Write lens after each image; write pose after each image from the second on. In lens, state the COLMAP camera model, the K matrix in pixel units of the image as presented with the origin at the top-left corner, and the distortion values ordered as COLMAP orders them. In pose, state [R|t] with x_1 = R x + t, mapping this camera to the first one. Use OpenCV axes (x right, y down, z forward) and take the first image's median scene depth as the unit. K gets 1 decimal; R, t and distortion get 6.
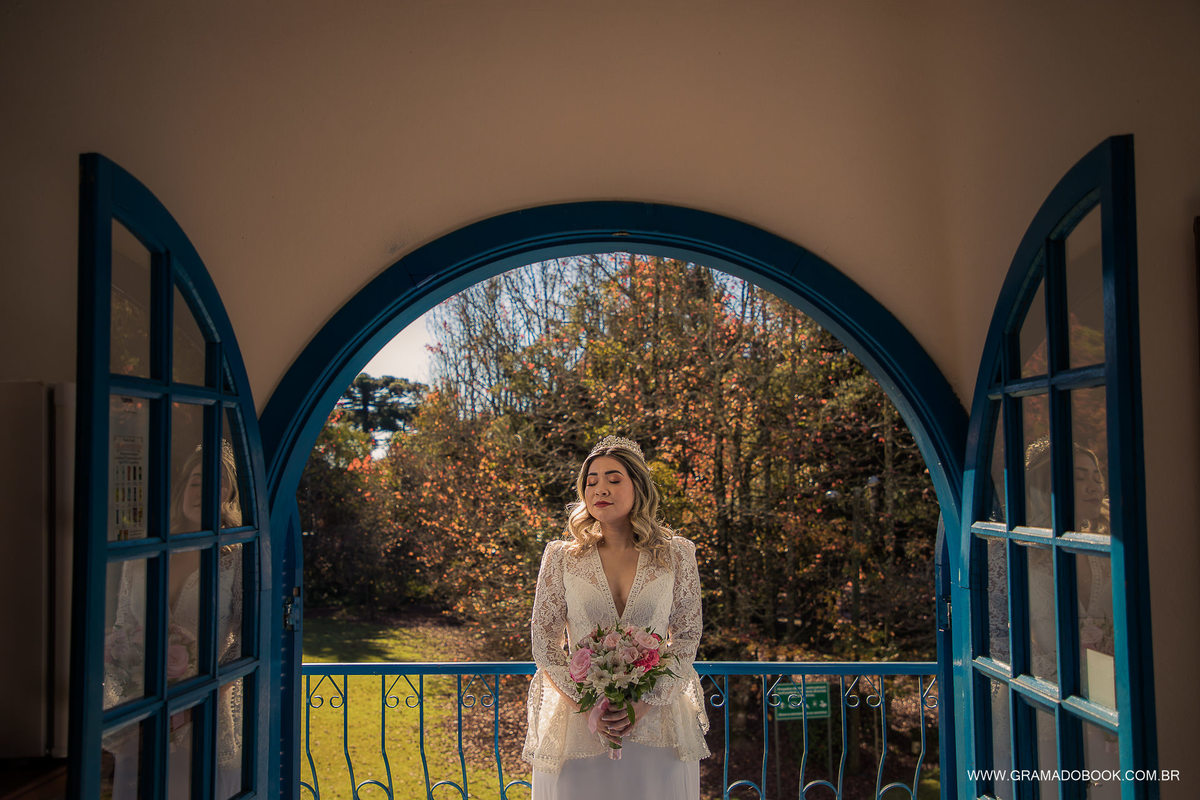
lens RADIAL K [[1301.8, 0, 600.0], [0, 1301.8, 400.0], [0, 0, 1]] dist [0.060796, -0.000413]
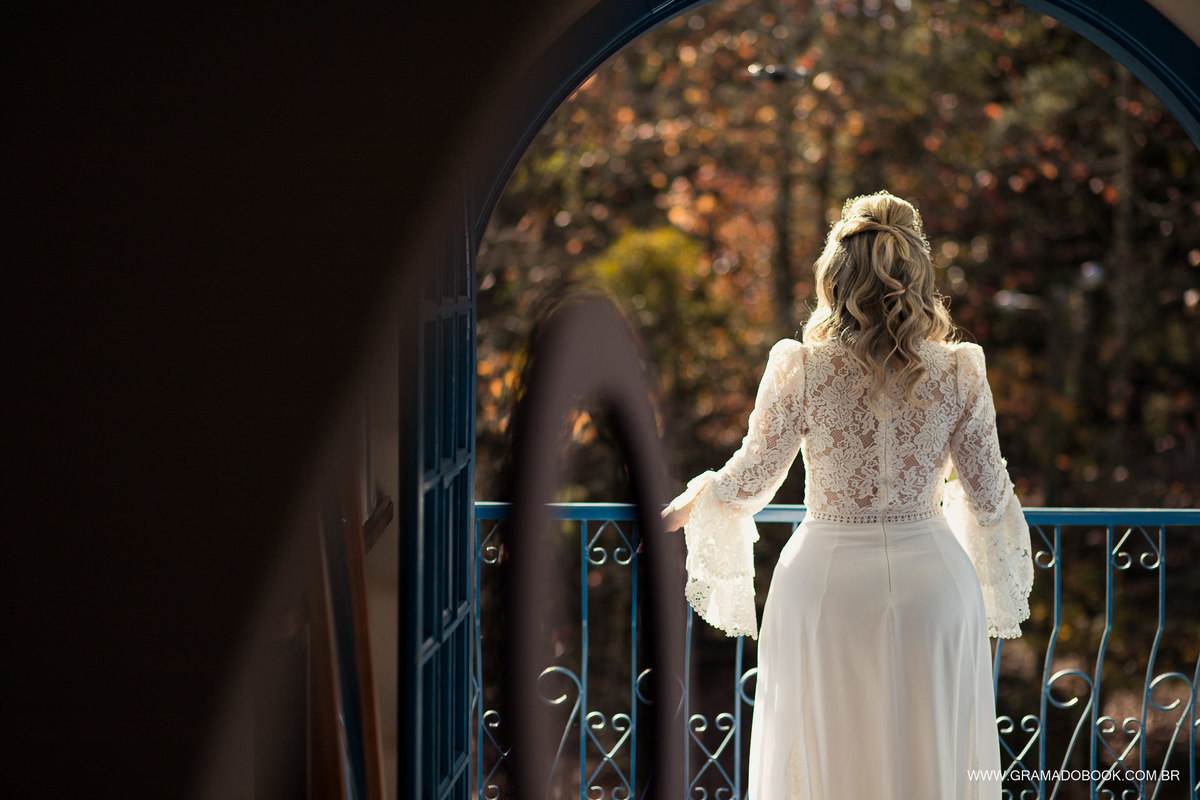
lens RADIAL K [[3007.8, 0, 600.0], [0, 3007.8, 400.0], [0, 0, 1]] dist [-0.009645, -3.888914]
pose [[0.998431, 0.012581, 0.054559, -0.036043], [-0.018180, 0.994475, 0.103385, -0.005074], [-0.052957, -0.104214, 0.993144, -0.120368]]
